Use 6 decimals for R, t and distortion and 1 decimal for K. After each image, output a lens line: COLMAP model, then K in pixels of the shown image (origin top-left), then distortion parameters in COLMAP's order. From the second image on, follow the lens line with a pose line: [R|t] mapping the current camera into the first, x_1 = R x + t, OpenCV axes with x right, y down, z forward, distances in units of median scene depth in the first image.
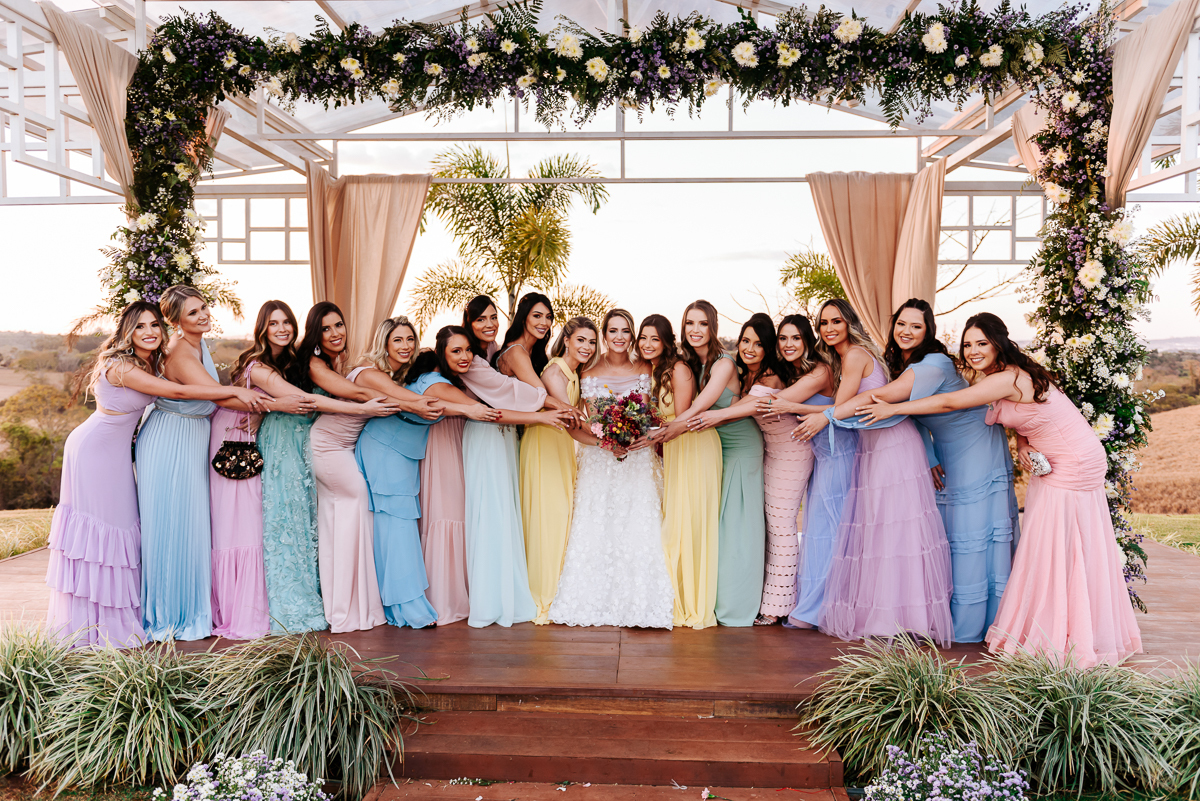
lens RADIAL K [[990.9, 0, 600.0], [0, 990.9, 400.5], [0, 0, 1]] dist [0.035767, 0.001250]
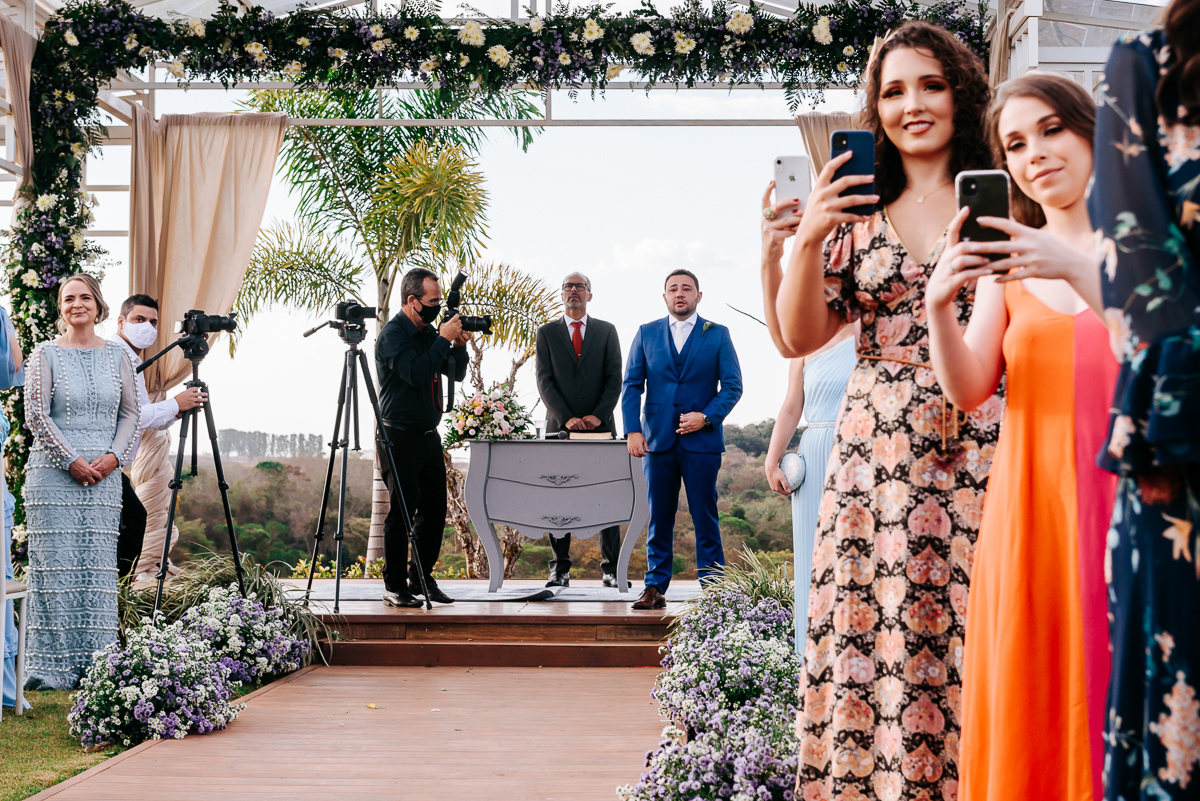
lens RADIAL K [[2412.9, 0, 599.7], [0, 2412.9, 330.7], [0, 0, 1]] dist [0.238949, -0.050545]
pose [[0.999851, -0.001475, 0.017191, 0.056307], [0.002965, 0.996207, -0.086965, 0.162959], [-0.016997, 0.087003, 0.996063, -1.435414]]
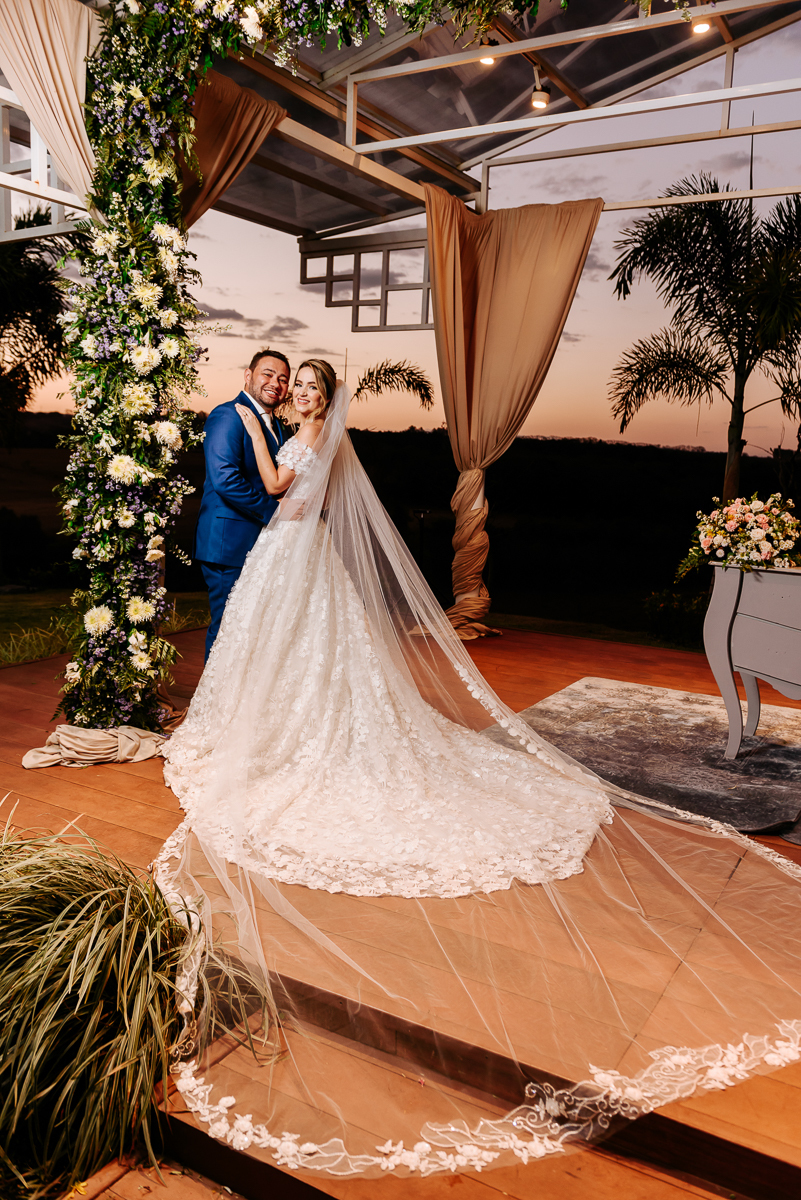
lens RADIAL K [[962.7, 0, 400.5], [0, 962.7, 600.0], [0, 0, 1]] dist [0.003821, 0.002018]
pose [[0.883378, 0.094535, -0.459028, 0.103886], [-0.046363, 0.992268, 0.115129, -0.009663], [0.466363, -0.080420, 0.880930, 0.485175]]
